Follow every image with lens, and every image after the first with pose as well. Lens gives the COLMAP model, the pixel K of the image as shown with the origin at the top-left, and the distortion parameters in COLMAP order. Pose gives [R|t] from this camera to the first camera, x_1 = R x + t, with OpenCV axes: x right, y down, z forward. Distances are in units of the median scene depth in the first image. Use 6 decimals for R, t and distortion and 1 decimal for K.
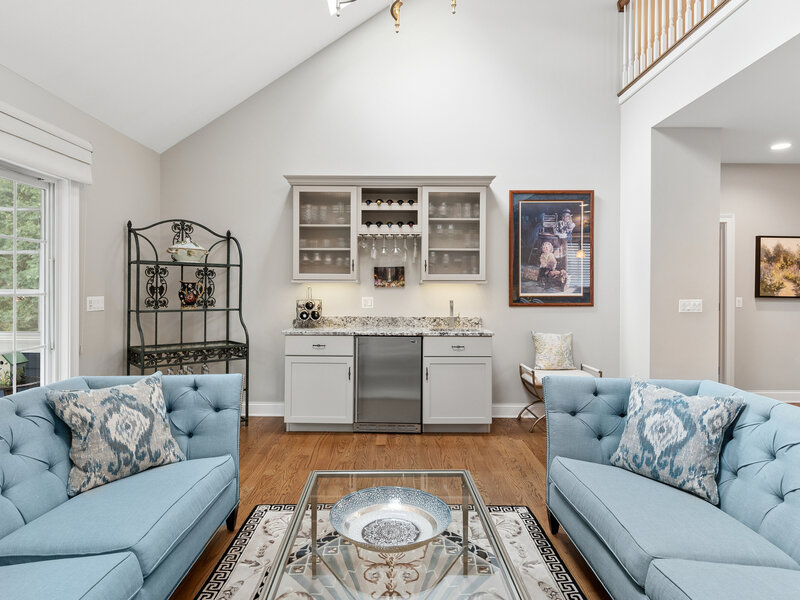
lens RADIAL K [[478.3, 0, 398.2], [0, 478.3, 296.6], [0, 0, 1]] dist [0.002282, 0.001670]
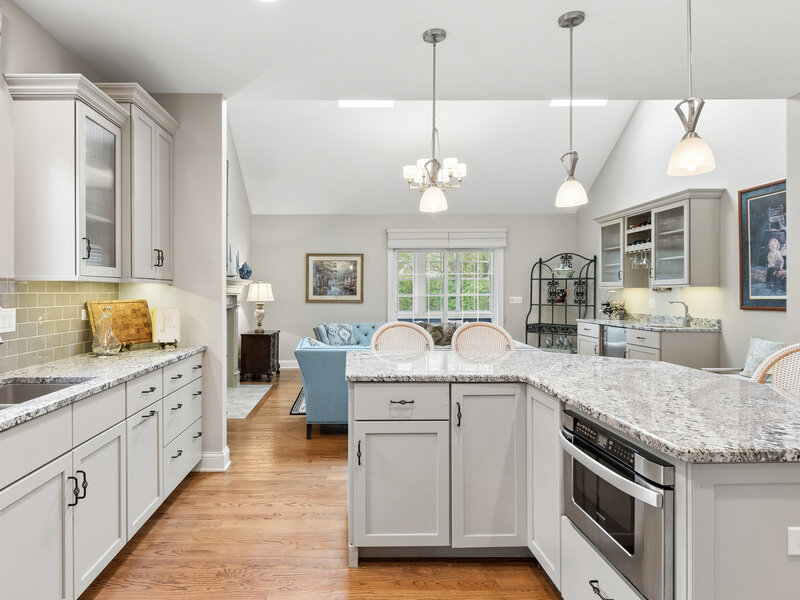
lens RADIAL K [[478.3, 0, 398.4], [0, 478.3, 296.7], [0, 0, 1]] dist [0.002282, 0.001670]
pose [[0.091056, 0.003339, -0.995840, 1.143541], [-0.011258, 0.999934, 0.002323, 0.000149], [0.995782, 0.011000, 0.091088, 0.221097]]
